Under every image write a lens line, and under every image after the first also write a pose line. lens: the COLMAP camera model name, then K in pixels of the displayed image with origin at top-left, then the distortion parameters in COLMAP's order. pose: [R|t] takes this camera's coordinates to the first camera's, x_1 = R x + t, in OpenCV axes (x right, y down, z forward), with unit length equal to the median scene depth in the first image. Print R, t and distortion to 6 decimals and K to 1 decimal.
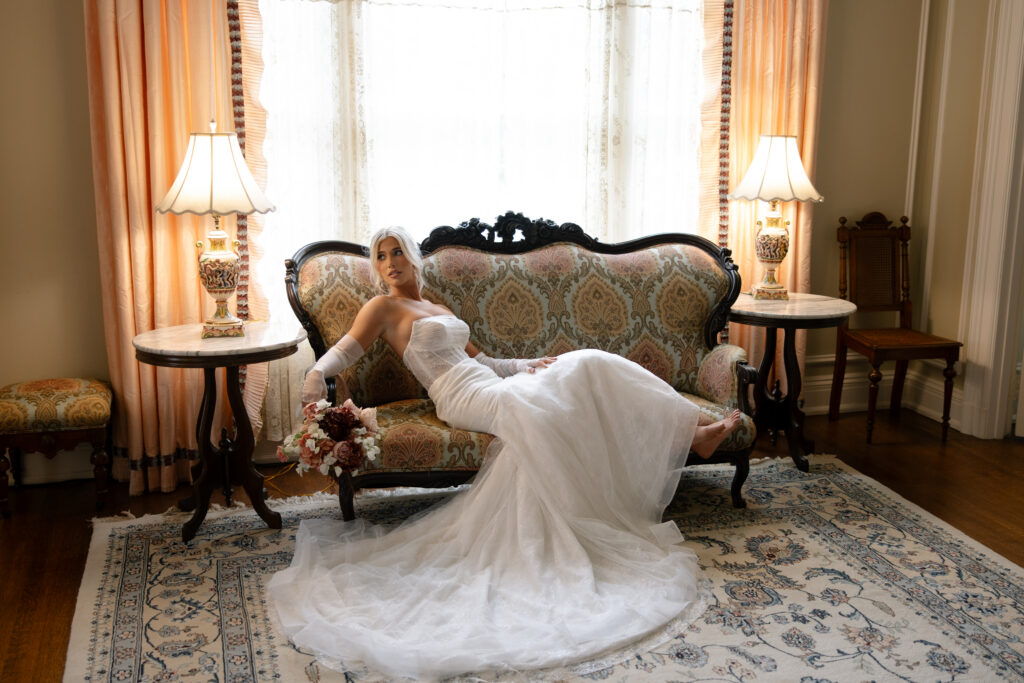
lens RADIAL K [[853.0, 0, 512.0], [0, 853.0, 341.5], [0, 0, 1]] dist [0.003822, 0.002517]
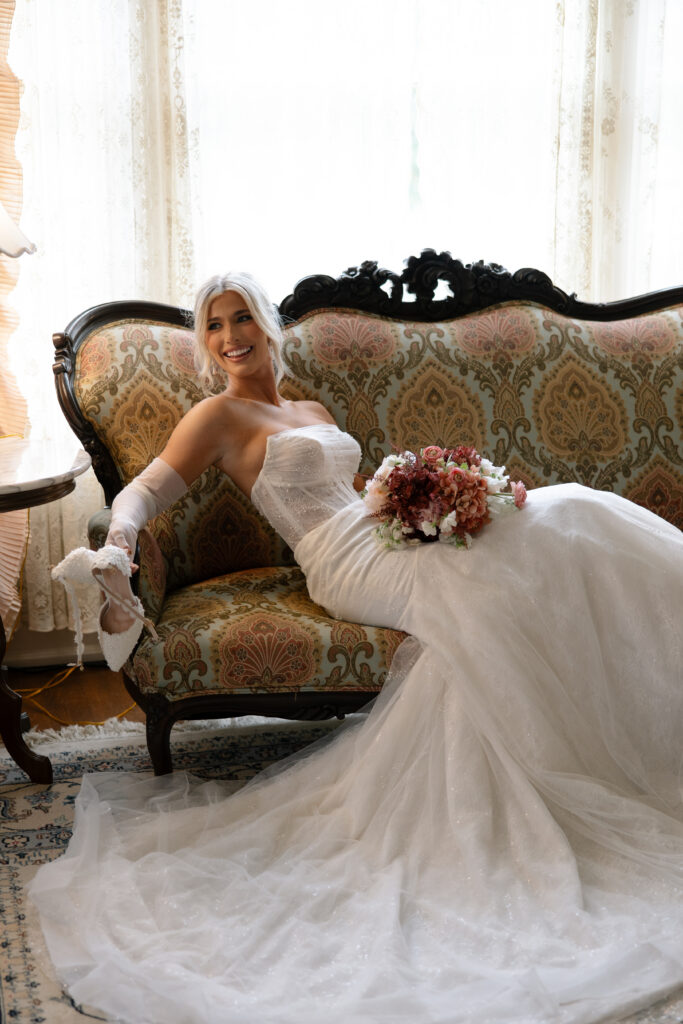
lens RADIAL K [[1209.0, 0, 338.8], [0, 1209.0, 496.1], [0, 0, 1]] dist [-0.000762, -0.016978]
pose [[0.999101, 0.002632, -0.042321, -0.030938], [-0.000357, 0.998559, 0.053655, -0.028369], [0.042402, -0.053592, 0.997662, 0.161421]]
